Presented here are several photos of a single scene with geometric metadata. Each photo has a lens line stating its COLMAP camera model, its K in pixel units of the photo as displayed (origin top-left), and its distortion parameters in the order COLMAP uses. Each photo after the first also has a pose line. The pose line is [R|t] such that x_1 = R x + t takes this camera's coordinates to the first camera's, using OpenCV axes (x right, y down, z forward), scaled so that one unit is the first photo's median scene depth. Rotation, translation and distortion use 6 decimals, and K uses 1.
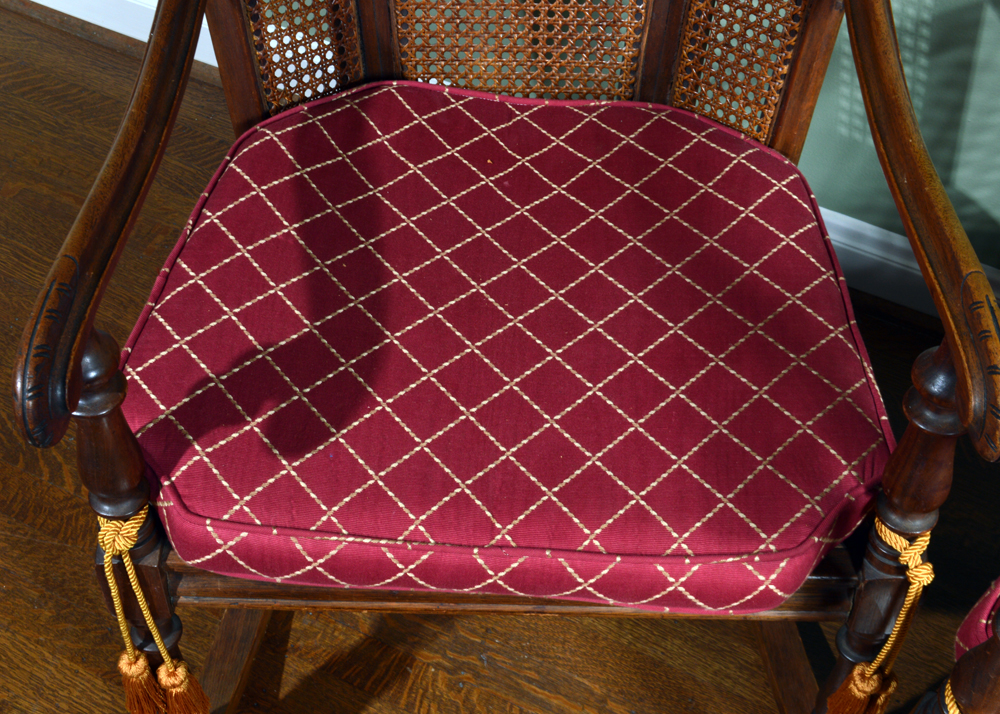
lens RADIAL K [[1343.2, 0, 496.5], [0, 1343.2, 360.3], [0, 0, 1]] dist [-0.028625, 0.000000]
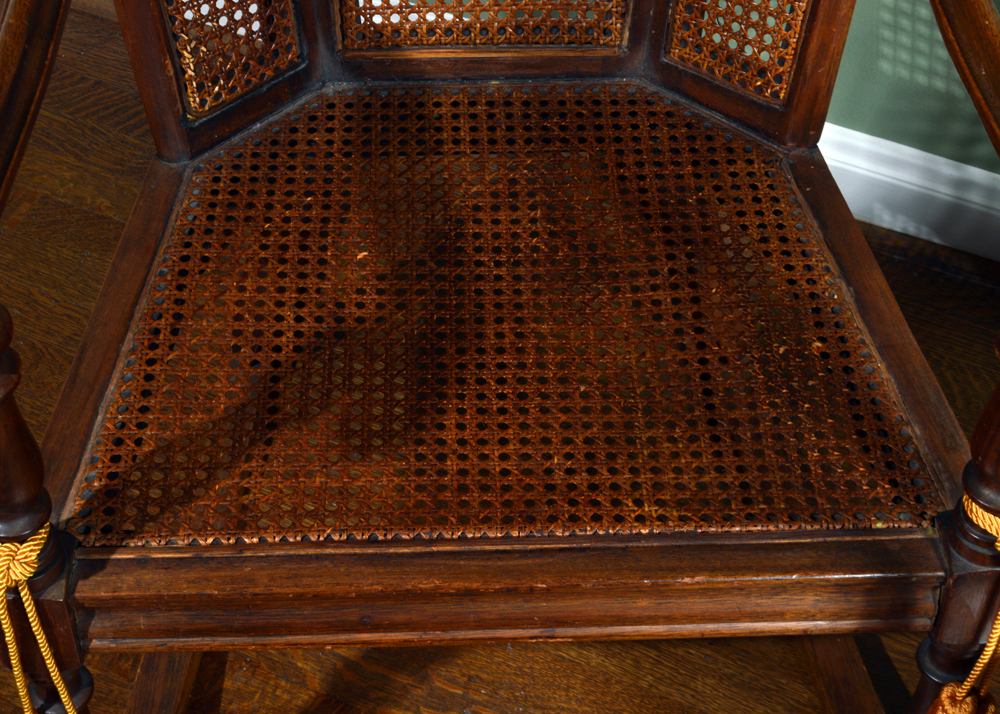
lens RADIAL K [[1708.8, 0, 492.4], [0, 1708.8, 358.2], [0, 0, 1]] dist [-0.023021, 0.000000]
pose [[0.998348, -0.043734, 0.037252, -0.027654], [0.044120, 0.998980, -0.009591, 0.027352], [-0.036794, 0.011219, 0.999260, -0.009104]]
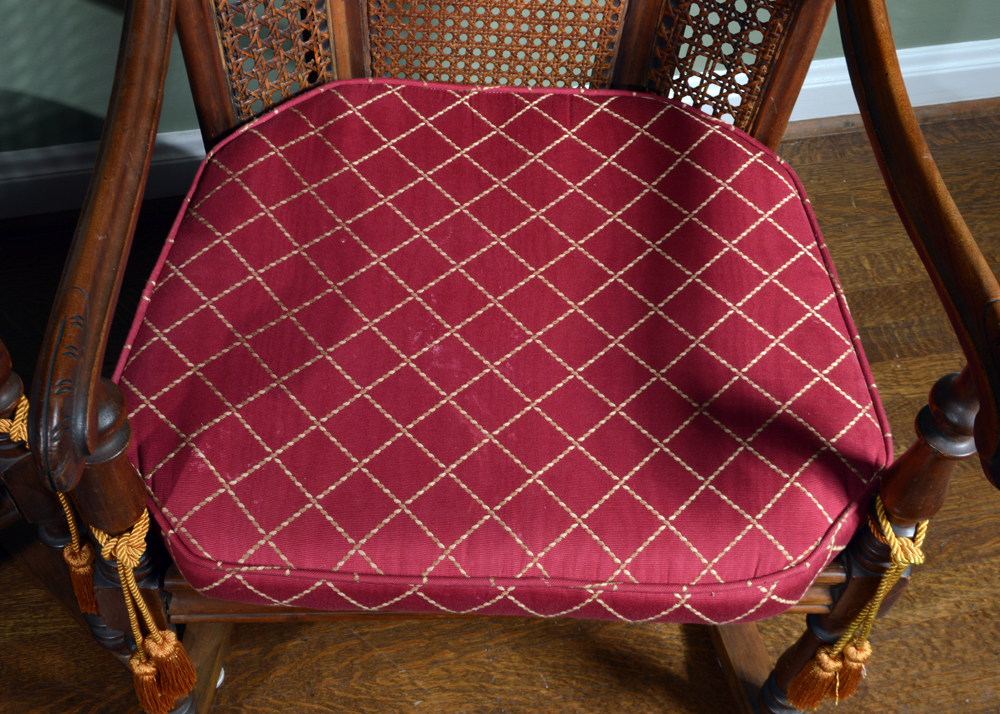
lens RADIAL K [[1343.2, 0, 500.2], [0, 1343.2, 360.5], [0, 0, 1]] dist [-0.028625, 0.000000]
pose [[0.776057, -0.493889, 0.392186, 0.180836], [0.476256, 0.866604, 0.148919, 0.100901], [-0.413420, 0.071211, 0.907752, -0.069682]]
